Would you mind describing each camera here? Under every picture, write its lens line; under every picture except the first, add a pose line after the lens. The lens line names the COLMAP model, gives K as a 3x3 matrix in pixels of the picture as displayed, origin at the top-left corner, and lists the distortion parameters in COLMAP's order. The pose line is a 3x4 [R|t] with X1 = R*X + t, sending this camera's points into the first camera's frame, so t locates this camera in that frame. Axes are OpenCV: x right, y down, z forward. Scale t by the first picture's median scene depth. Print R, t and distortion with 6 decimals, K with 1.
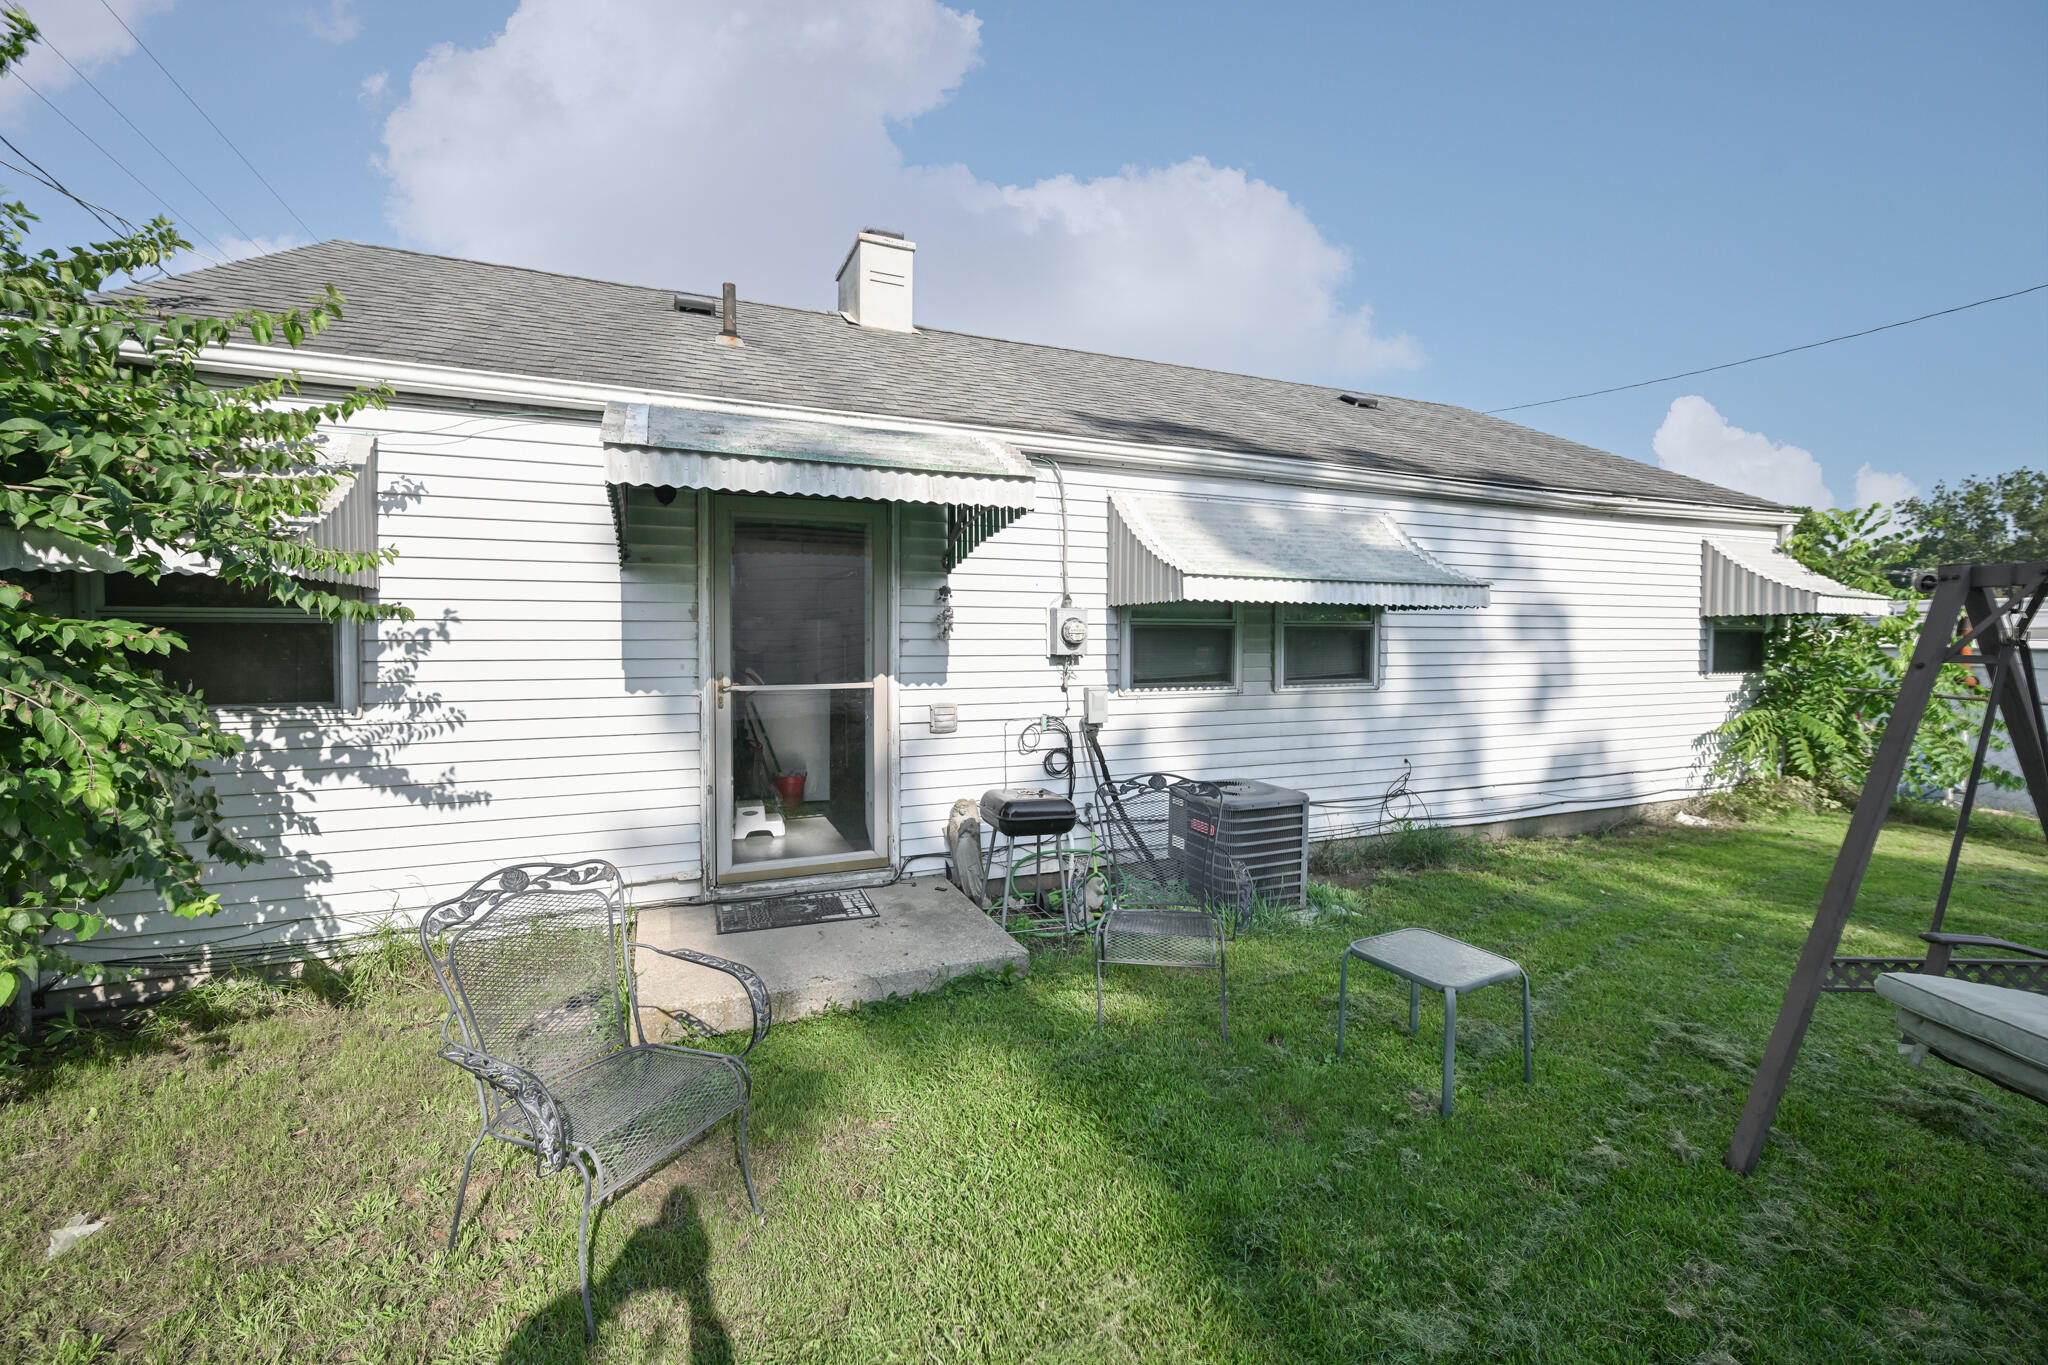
lens RADIAL K [[833.7, 0, 1017.2], [0, 833.7, 630.2], [0, 0, 1]] dist [0.000611, -0.000001]
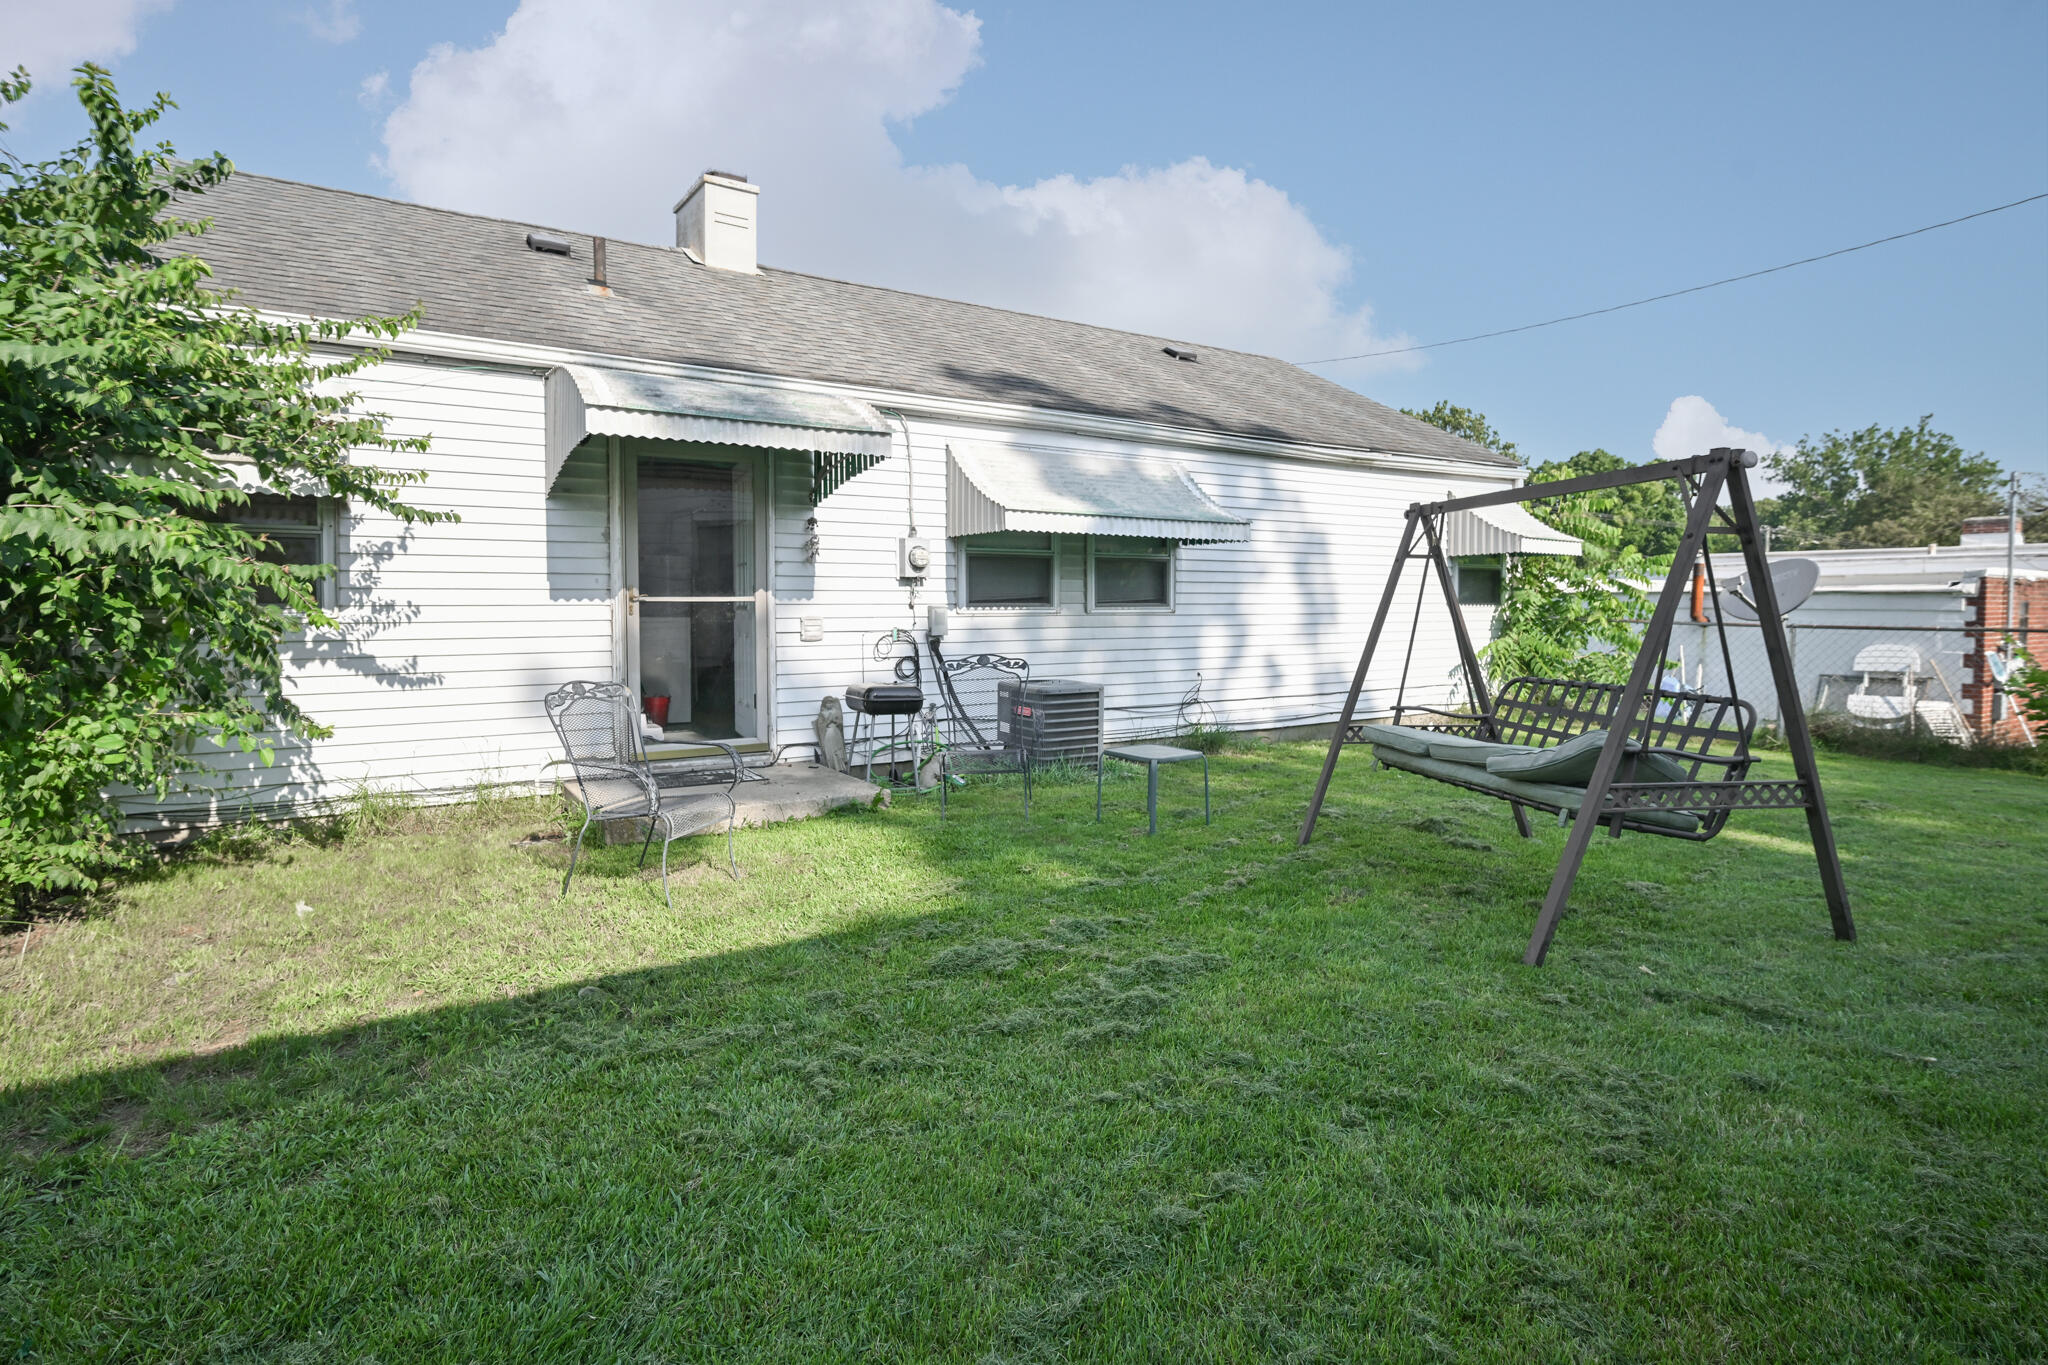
lens RADIAL K [[1002.9, 0, 1024.0], [0, 1002.9, 682.5], [0, 0, 1]] dist [0.002416, 0.000124]
pose [[0.983532, -0.017475, 0.179886, -0.046729], [0.001204, 0.995926, 0.090168, 0.050654], [-0.180729, -0.088467, 0.979546, -0.463681]]
